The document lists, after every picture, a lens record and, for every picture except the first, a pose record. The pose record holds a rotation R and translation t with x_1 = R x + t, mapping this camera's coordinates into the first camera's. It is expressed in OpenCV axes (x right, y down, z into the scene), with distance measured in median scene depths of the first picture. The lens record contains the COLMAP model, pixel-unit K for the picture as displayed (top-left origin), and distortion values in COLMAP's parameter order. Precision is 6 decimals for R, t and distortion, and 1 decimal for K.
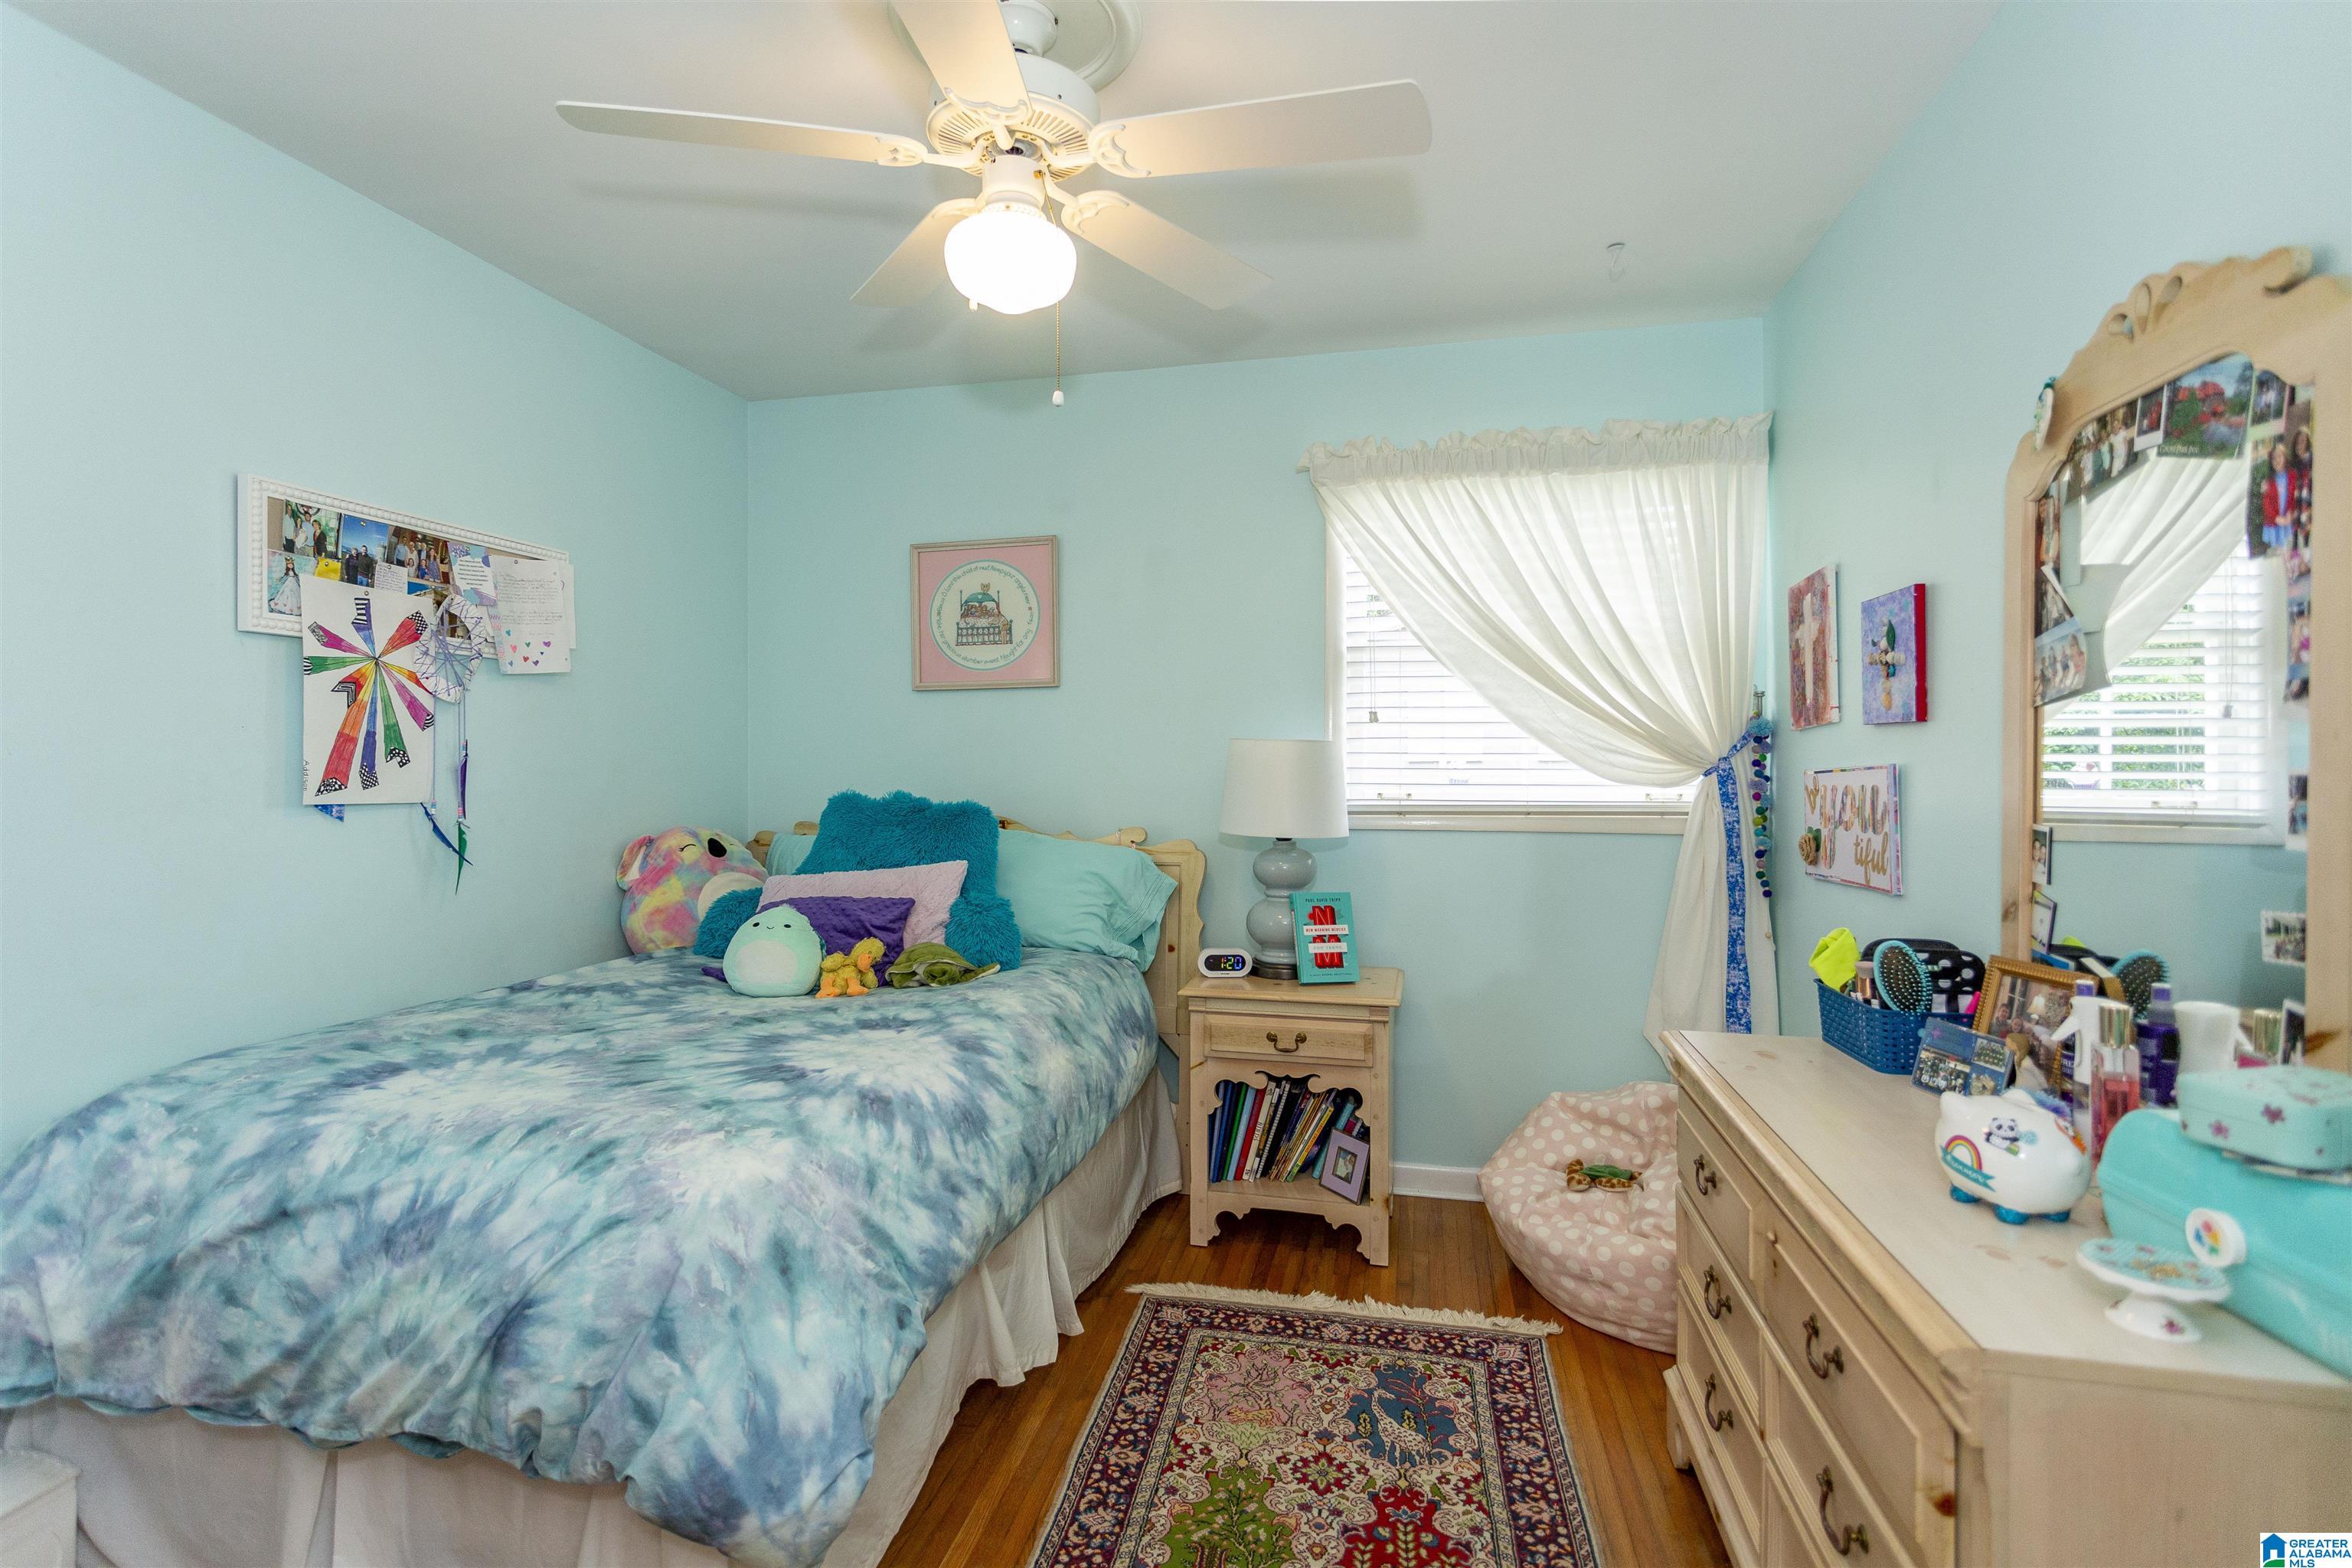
lens RADIAL K [[1123.4, 0, 1163.9], [0, 1123.4, 777.2], [0, 0, 1]] dist [-0.004016, 0.012164]
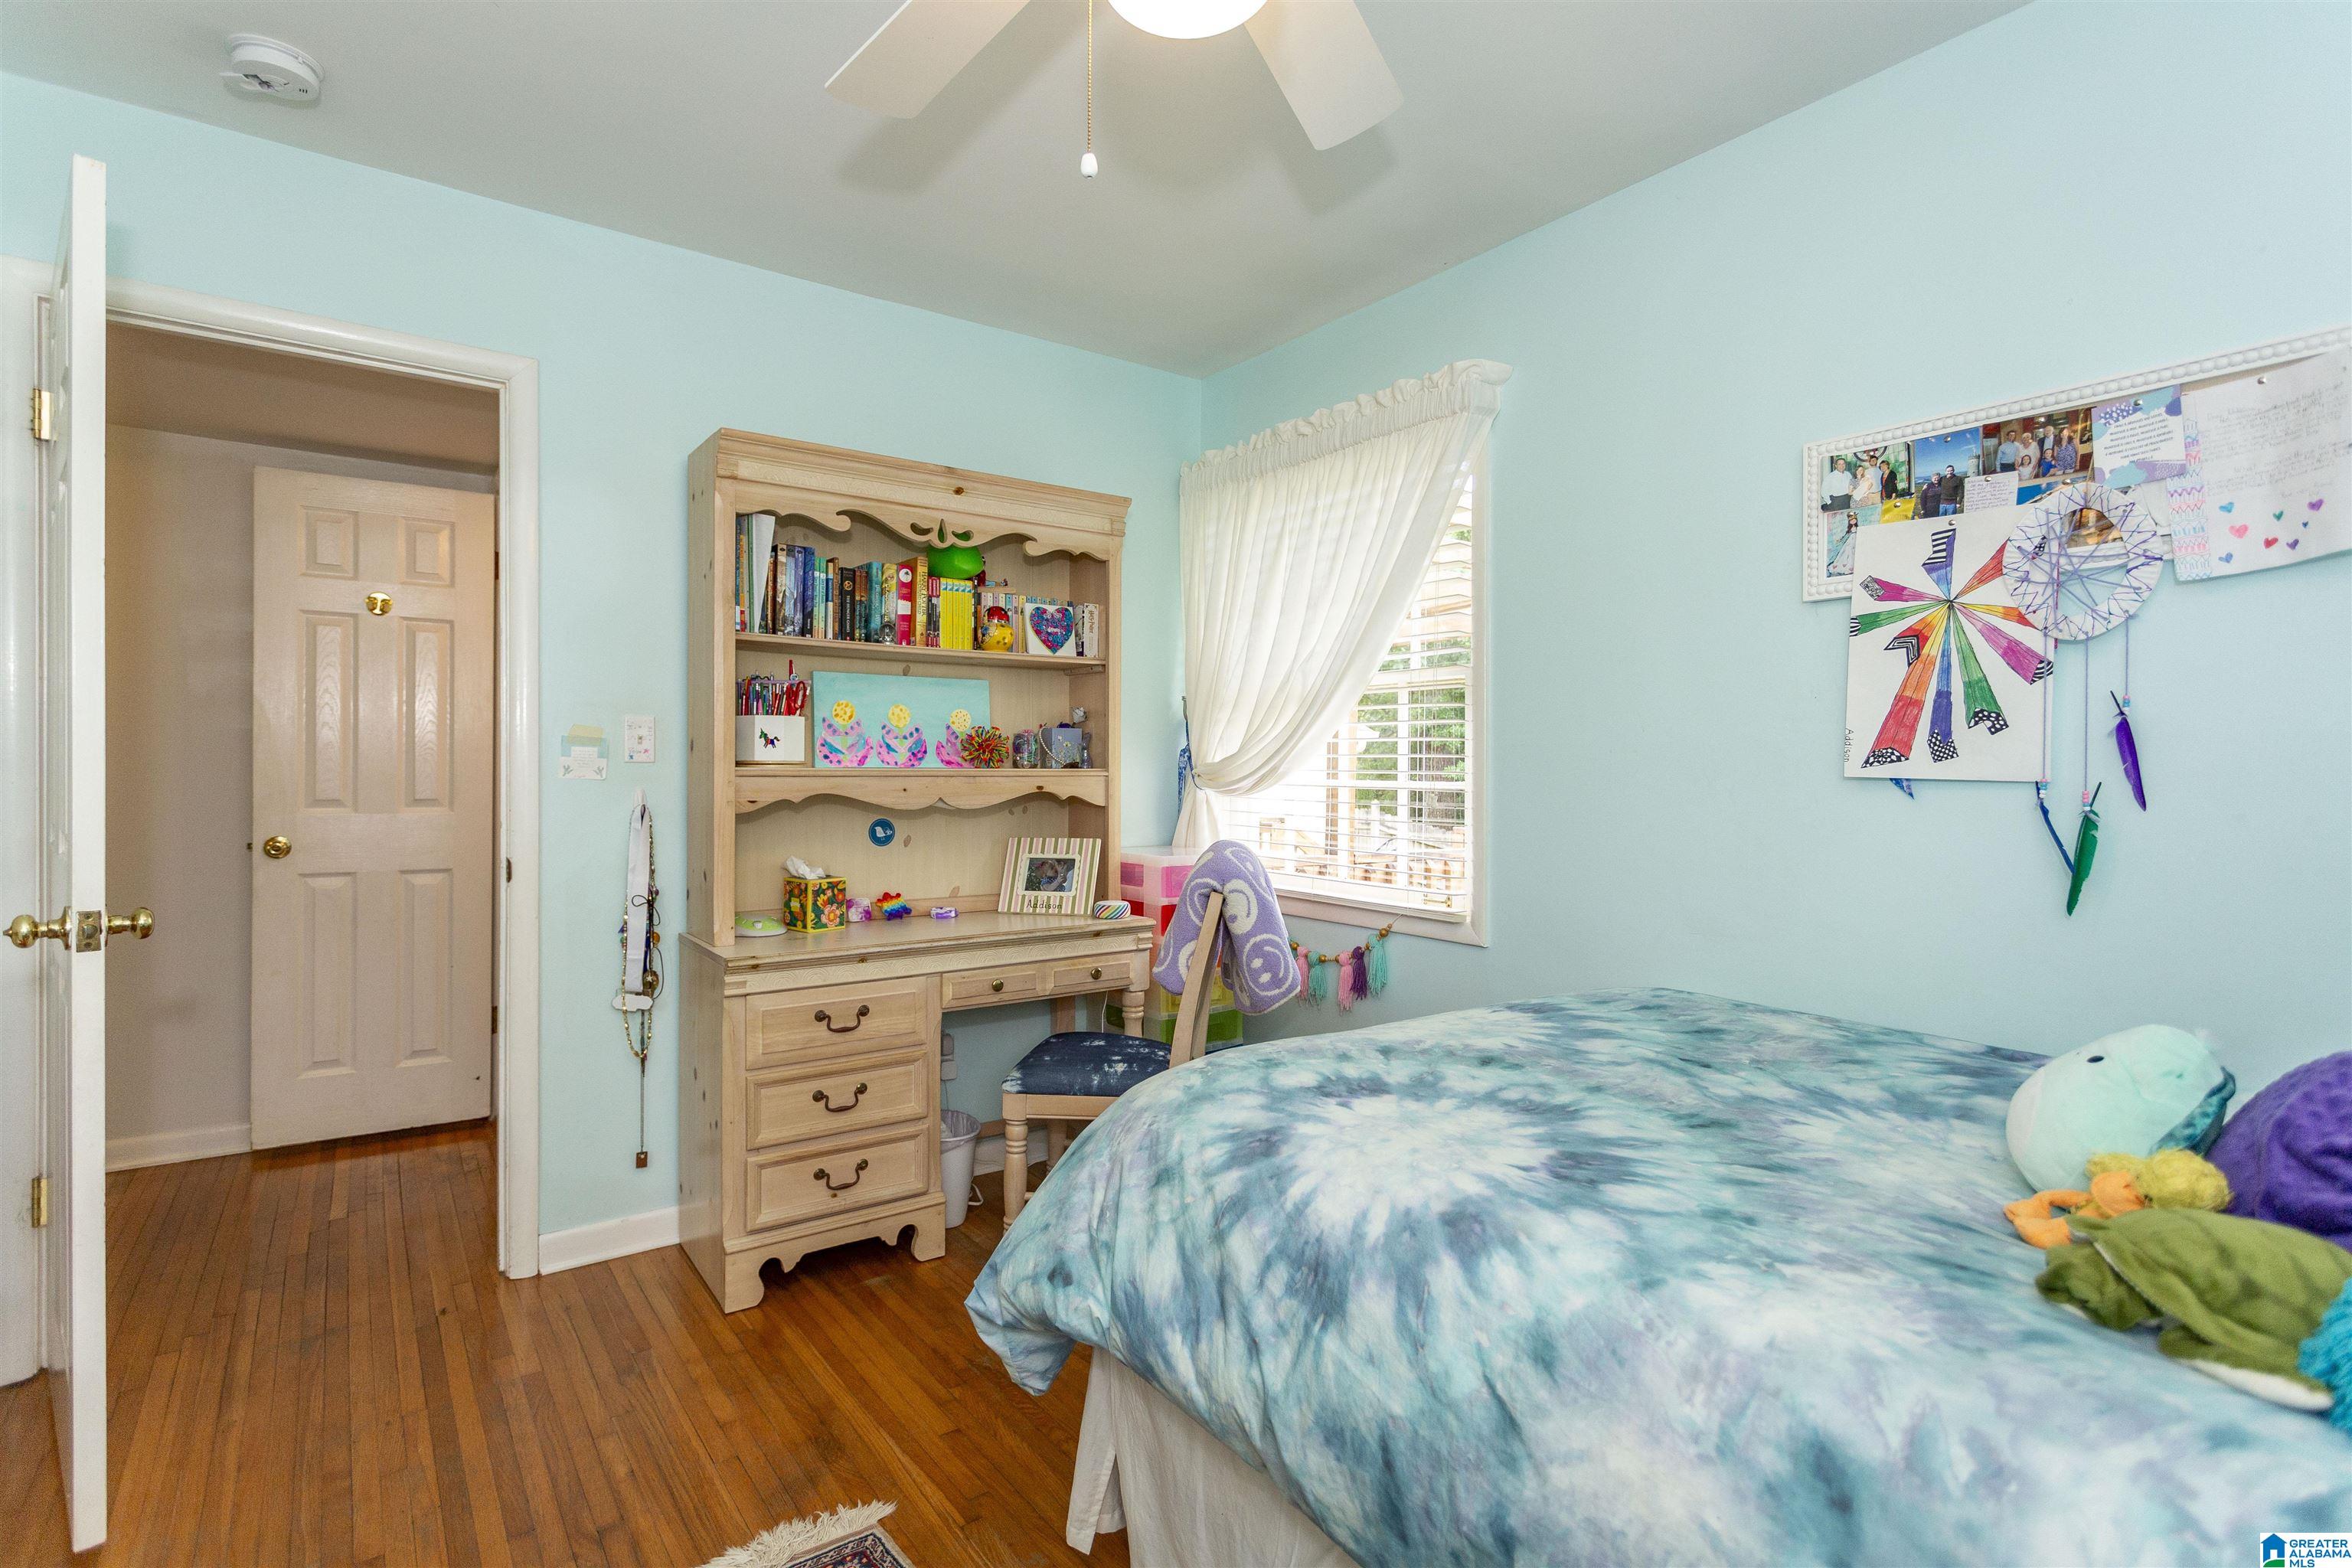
lens RADIAL K [[1123.4, 0, 1163.9], [0, 1123.4, 777.2], [0, 0, 1]] dist [-0.004016, 0.012164]
pose [[-0.656612, 0.000773, -0.754228, 0.290532], [-0.016730, 0.999739, 0.015589, 0.018968], [0.754043, 0.022854, -0.656427, 1.124582]]
